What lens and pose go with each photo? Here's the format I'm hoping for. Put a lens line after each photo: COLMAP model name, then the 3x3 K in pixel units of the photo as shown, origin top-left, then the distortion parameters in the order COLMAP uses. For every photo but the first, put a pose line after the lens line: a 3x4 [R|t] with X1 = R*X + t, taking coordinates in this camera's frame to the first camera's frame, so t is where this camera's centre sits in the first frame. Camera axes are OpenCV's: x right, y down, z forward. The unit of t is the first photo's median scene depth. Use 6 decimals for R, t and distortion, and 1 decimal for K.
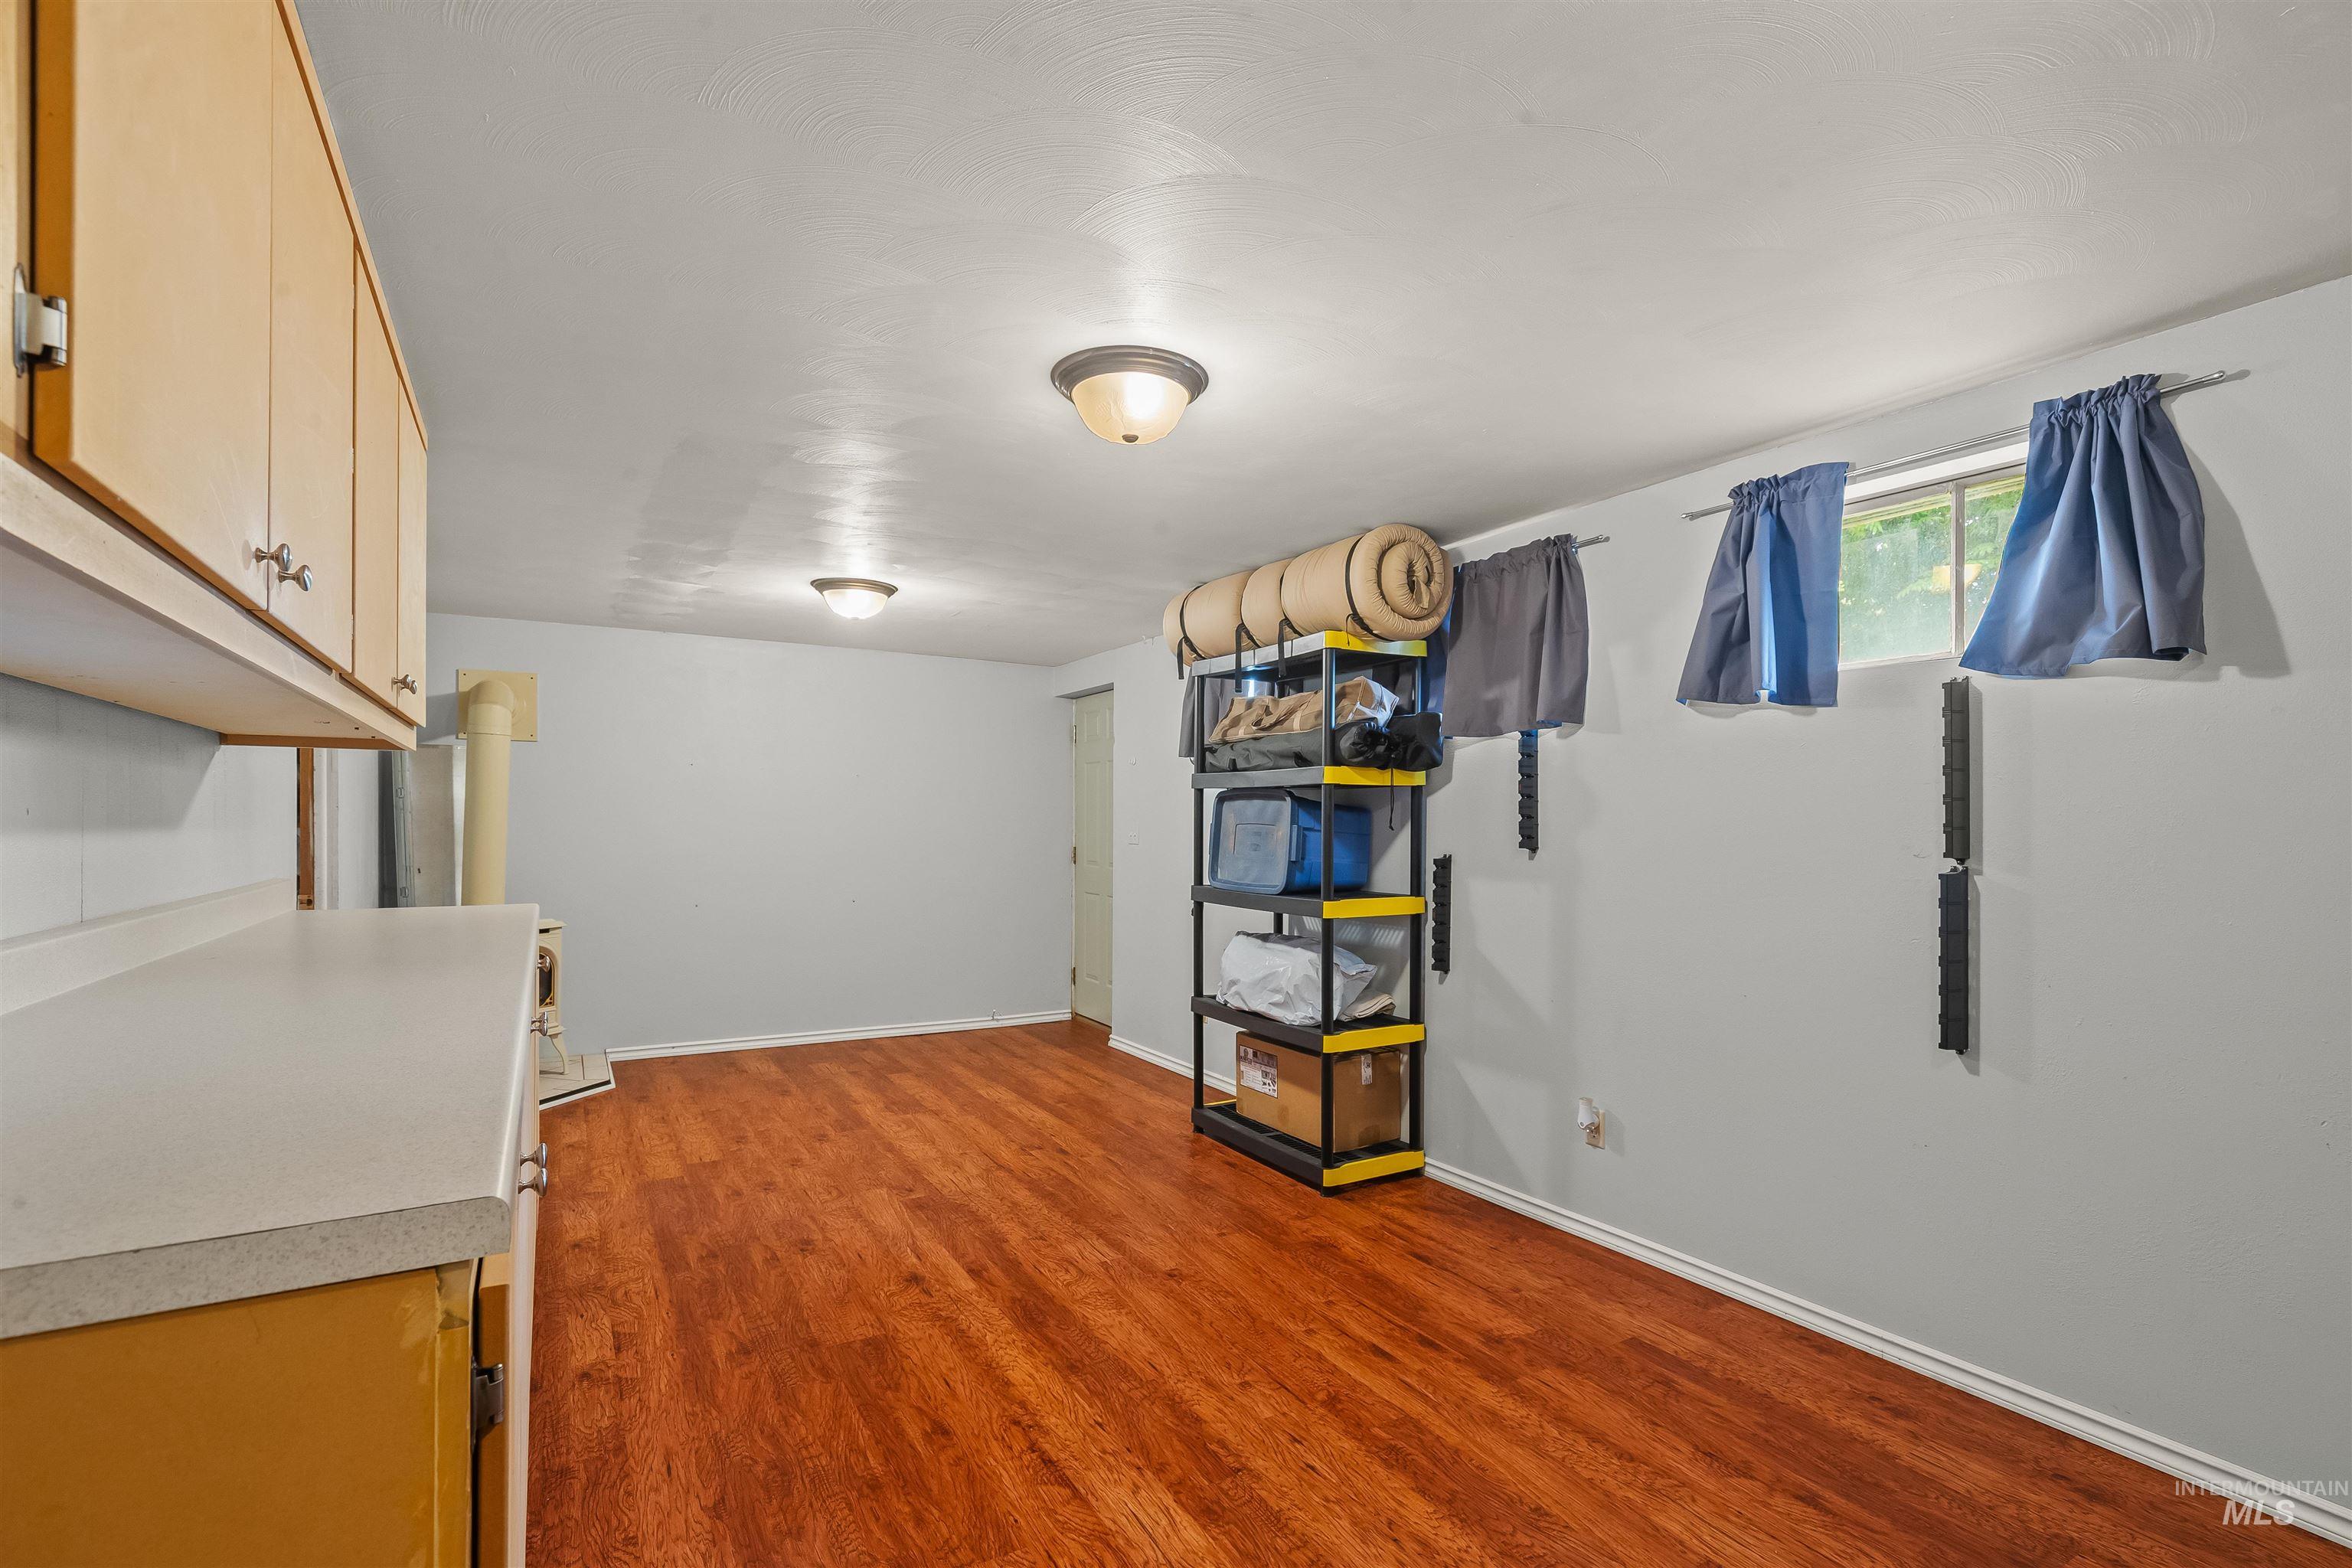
lens RADIAL K [[1076.3, 0, 1188.3], [0, 1076.3, 809.1], [0, 0, 1]] dist [-0.003141, 0.001614]
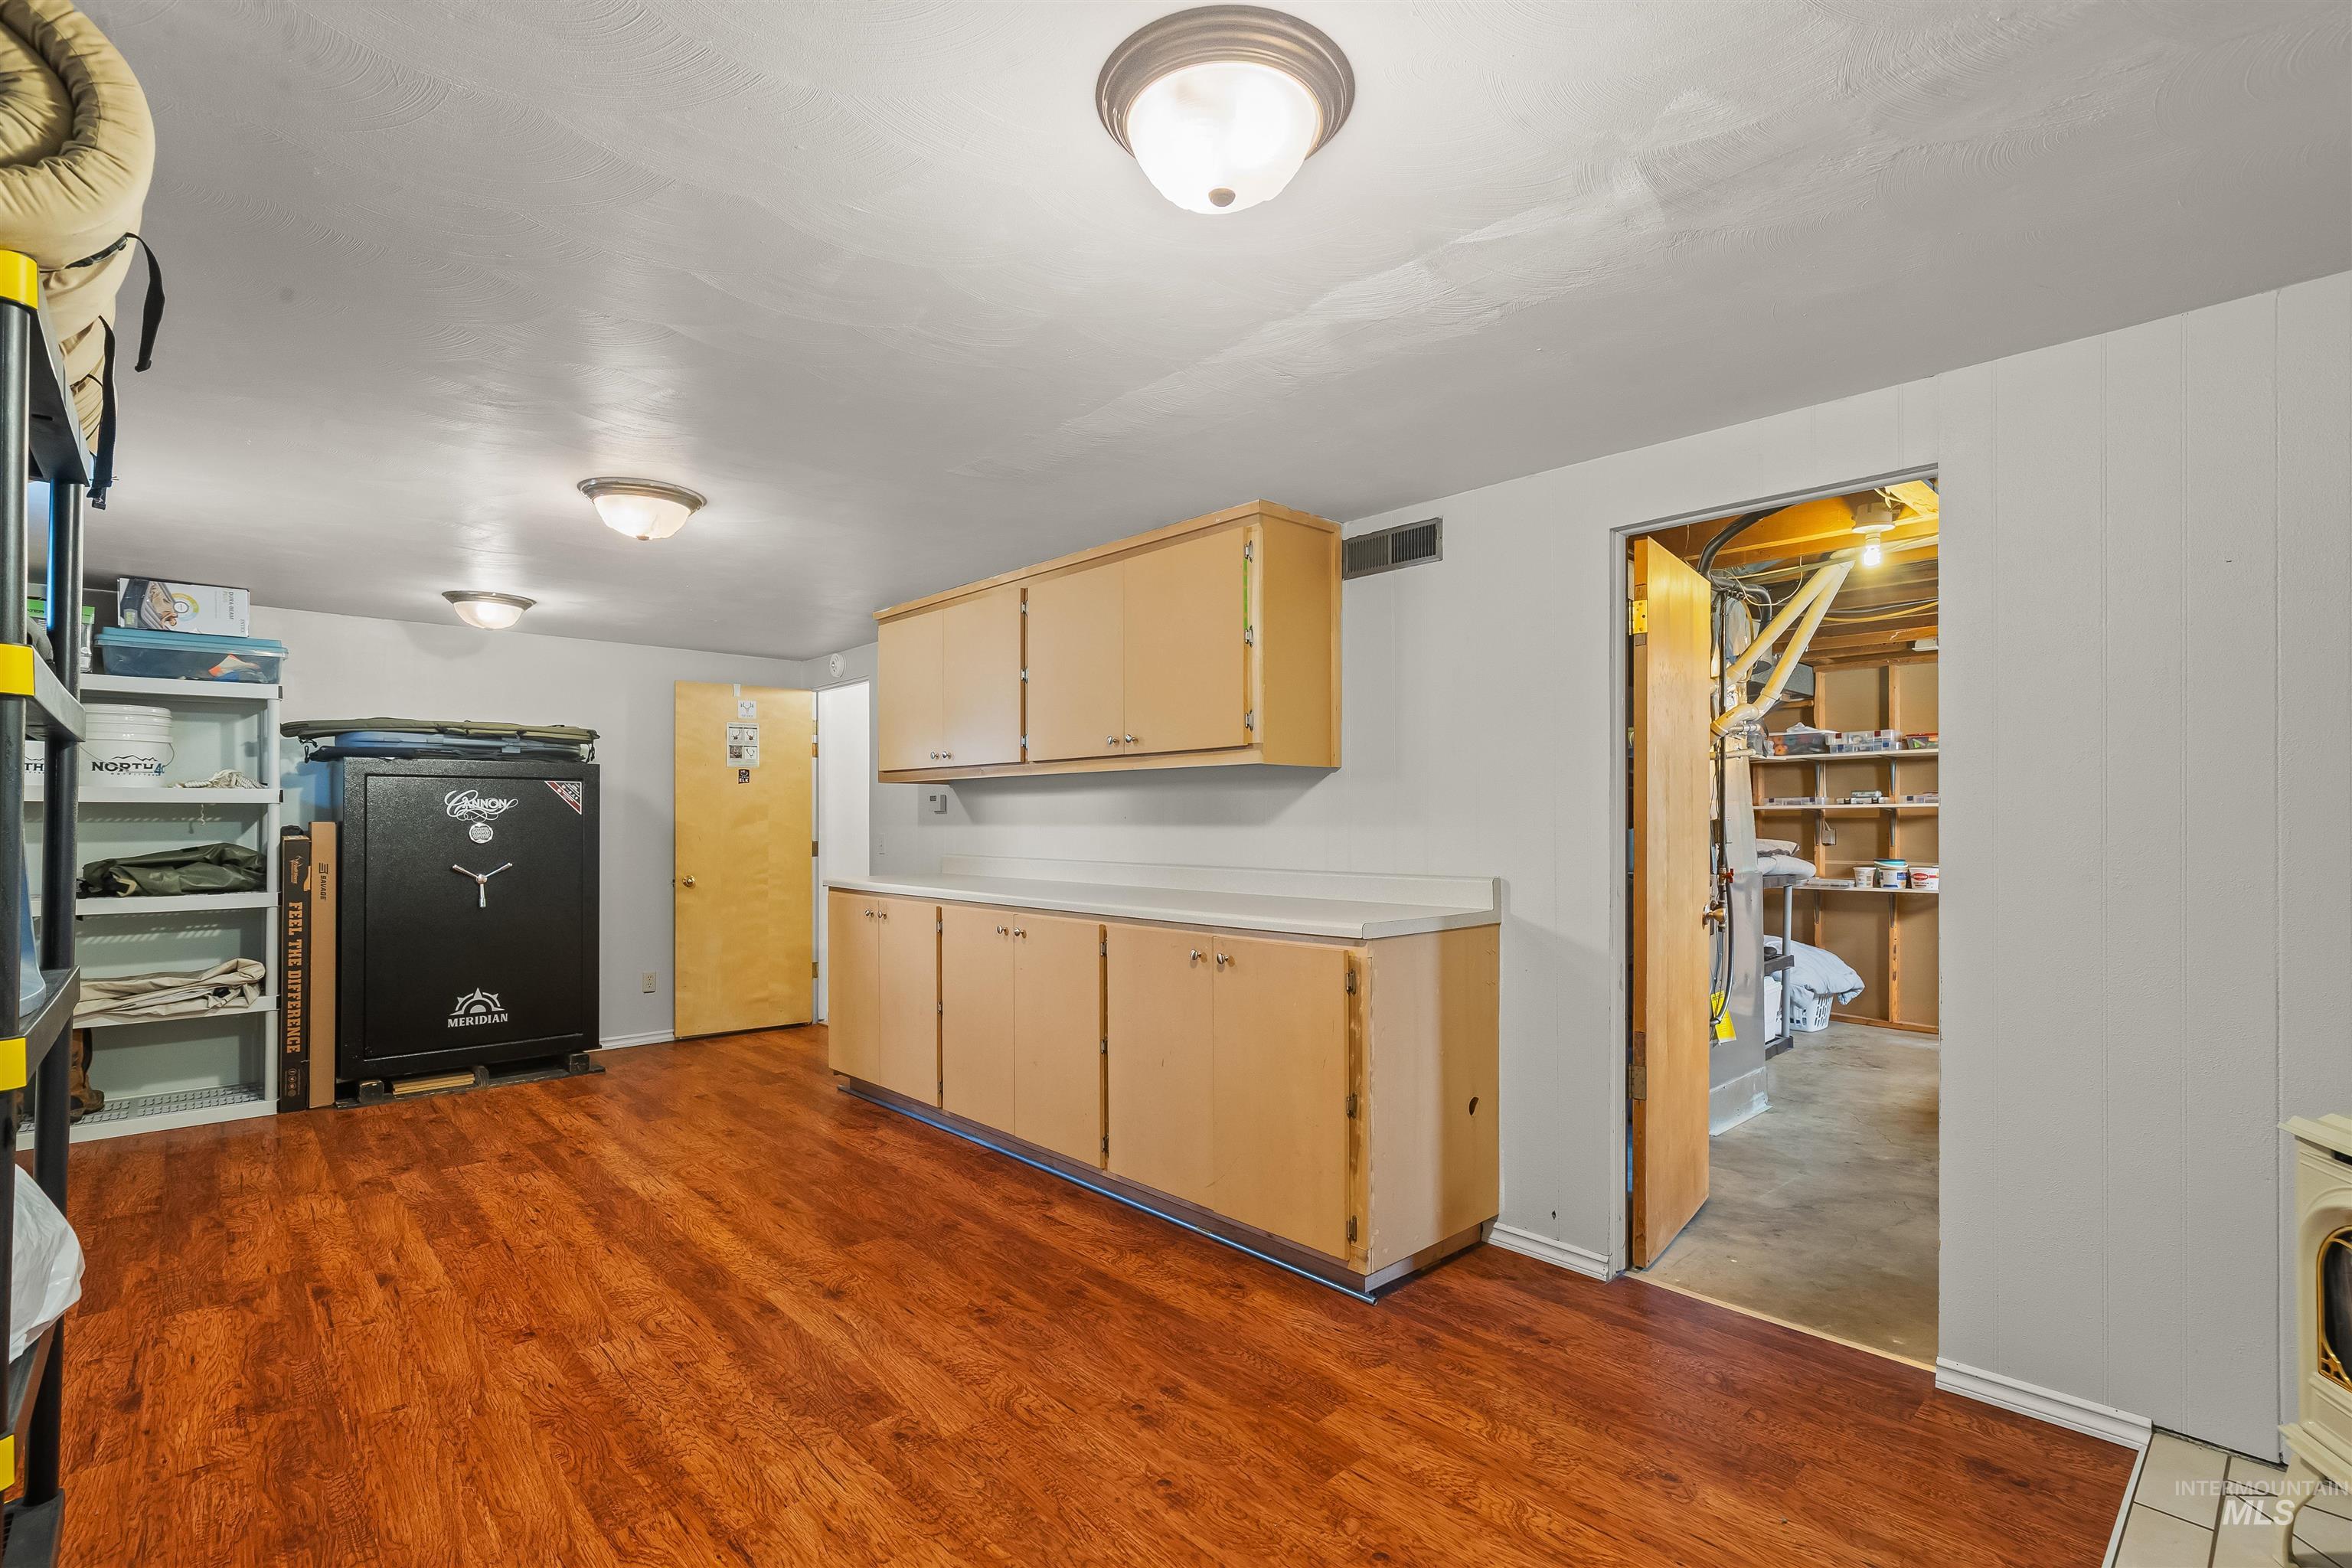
lens RADIAL K [[1076.3, 0, 1188.3], [0, 1076.3, 809.1], [0, 0, 1]] dist [-0.003141, 0.001614]
pose [[-0.975955, -0.005820, -0.217895, -0.364054], [-0.000767, 0.999729, -0.023268, 0.027741], [0.217971, -0.022541, -0.975695, 2.087885]]
